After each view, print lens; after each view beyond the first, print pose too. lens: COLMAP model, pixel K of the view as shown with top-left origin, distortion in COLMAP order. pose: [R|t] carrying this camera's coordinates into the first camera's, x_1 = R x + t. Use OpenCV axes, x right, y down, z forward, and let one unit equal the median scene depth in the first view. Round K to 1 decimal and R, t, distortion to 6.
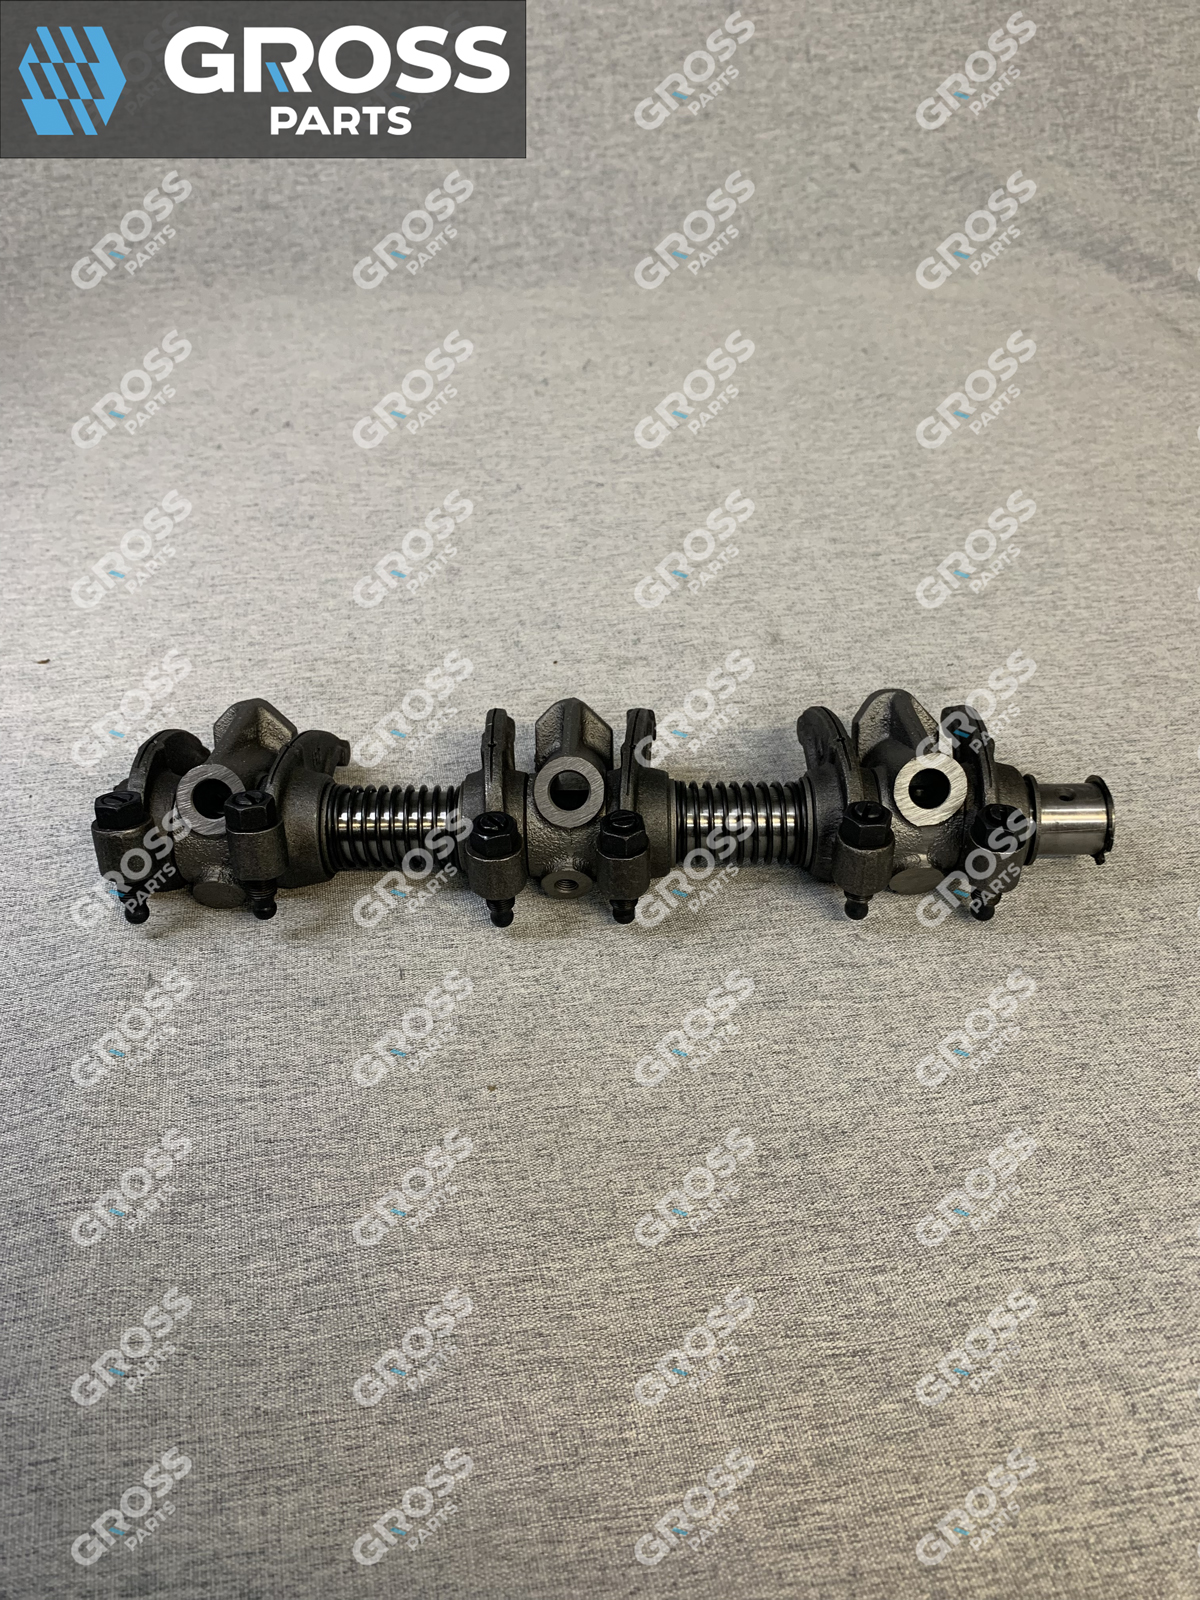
lens RADIAL K [[1233.1, 0, 603.3], [0, 1233.1, 806.5], [0, 0, 1]] dist [0.006391, -0.004098]
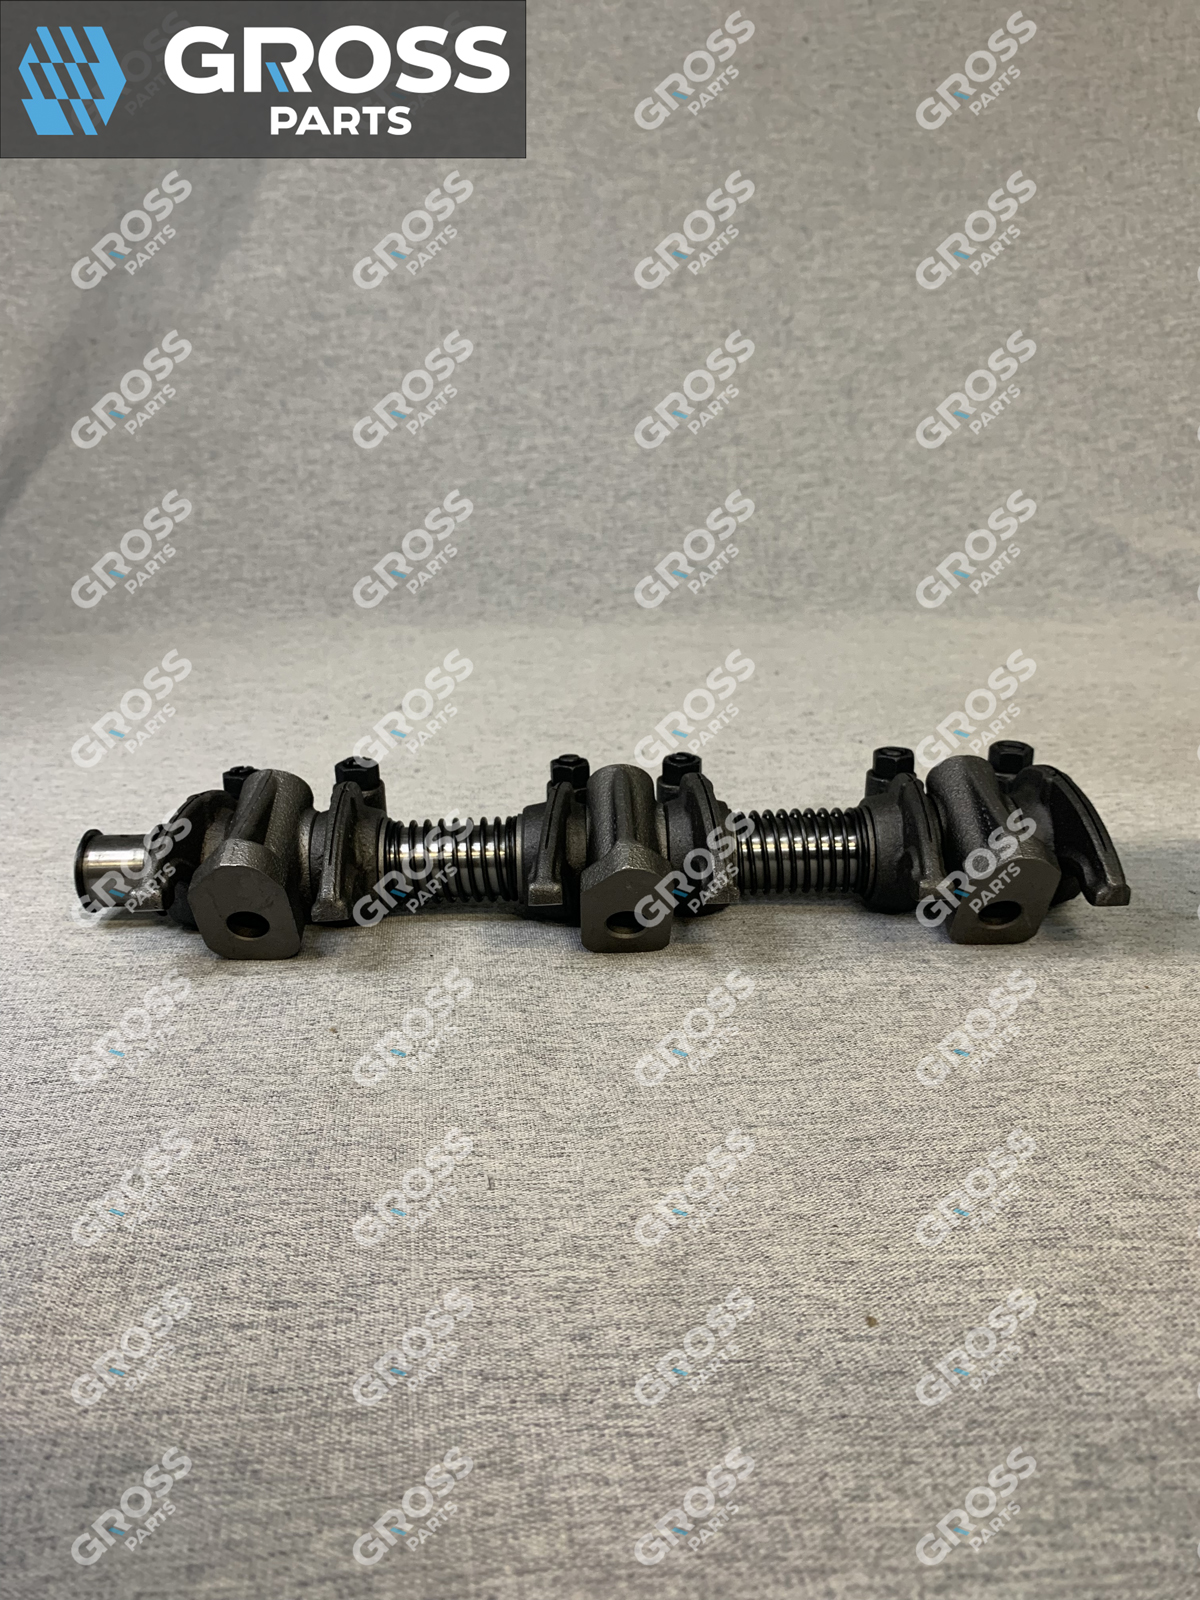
lens RADIAL K [[1246.4, 0, 596.7], [0, 1246.4, 808.0], [0, 0, 1]] dist [-0.026319, 0.027215]
pose [[0.996759, 0.021836, -0.077421, -0.058478], [-0.047905, 0.934303, -0.353245, 0.199212], [0.064621, 0.355810, 0.932322, 0.296689]]
